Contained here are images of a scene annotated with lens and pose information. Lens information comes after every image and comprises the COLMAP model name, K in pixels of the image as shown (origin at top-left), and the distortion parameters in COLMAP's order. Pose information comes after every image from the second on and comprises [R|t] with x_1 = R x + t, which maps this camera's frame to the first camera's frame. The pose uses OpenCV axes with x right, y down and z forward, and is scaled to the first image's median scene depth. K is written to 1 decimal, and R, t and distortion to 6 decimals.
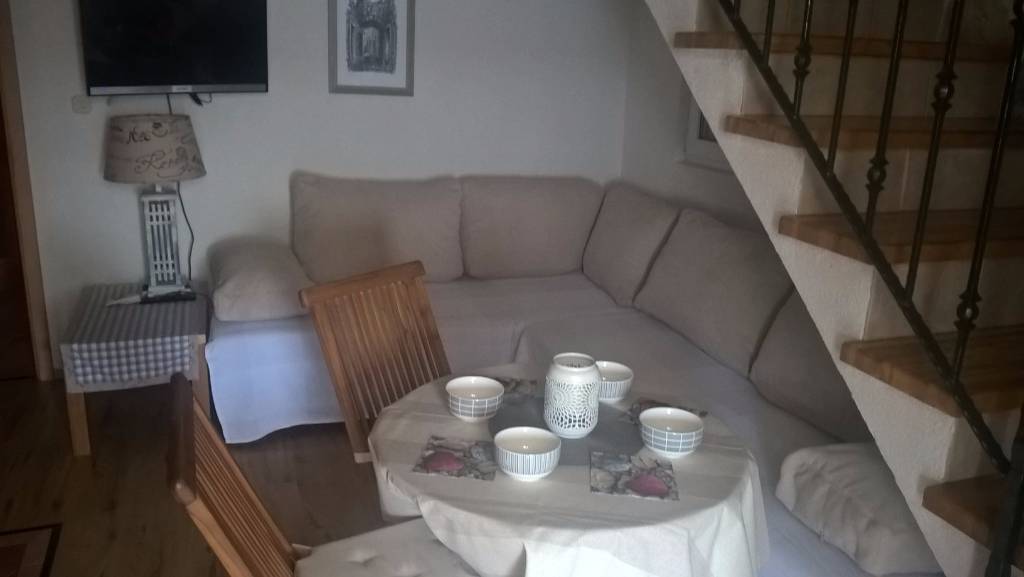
lens RADIAL K [[859.9, 0, 512.5], [0, 859.9, 286.7], [0, 0, 1]] dist [-0.009856, -0.007747]
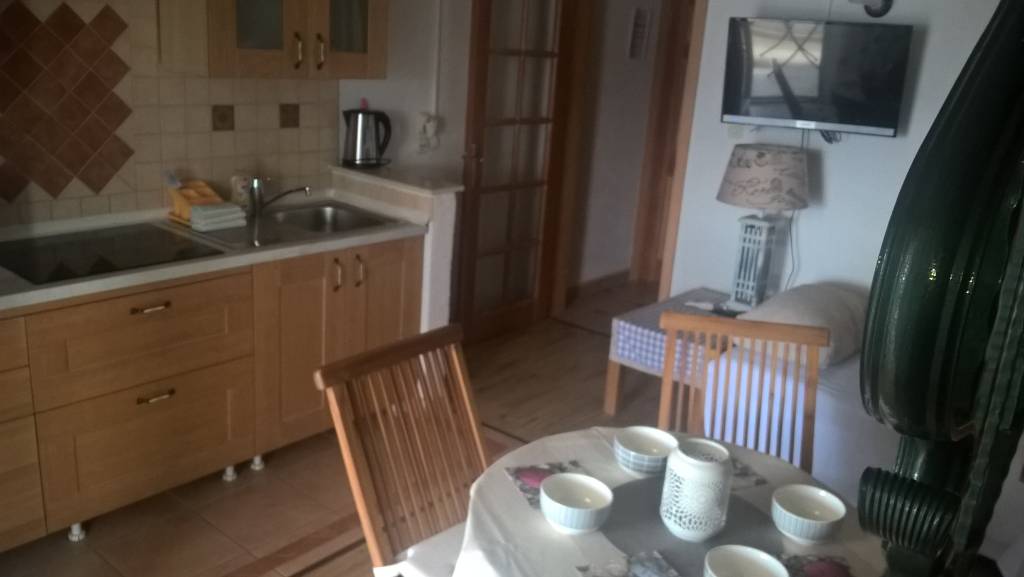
lens RADIAL K [[859.9, 0, 512.2], [0, 859.9, 289.7], [0, 0, 1]] dist [-0.009856, -0.007747]
pose [[0.485481, 0.247134, -0.838590, 0.372265], [-0.289067, 0.950639, 0.112808, -0.060131], [0.825075, 0.187643, 0.532955, 0.207672]]
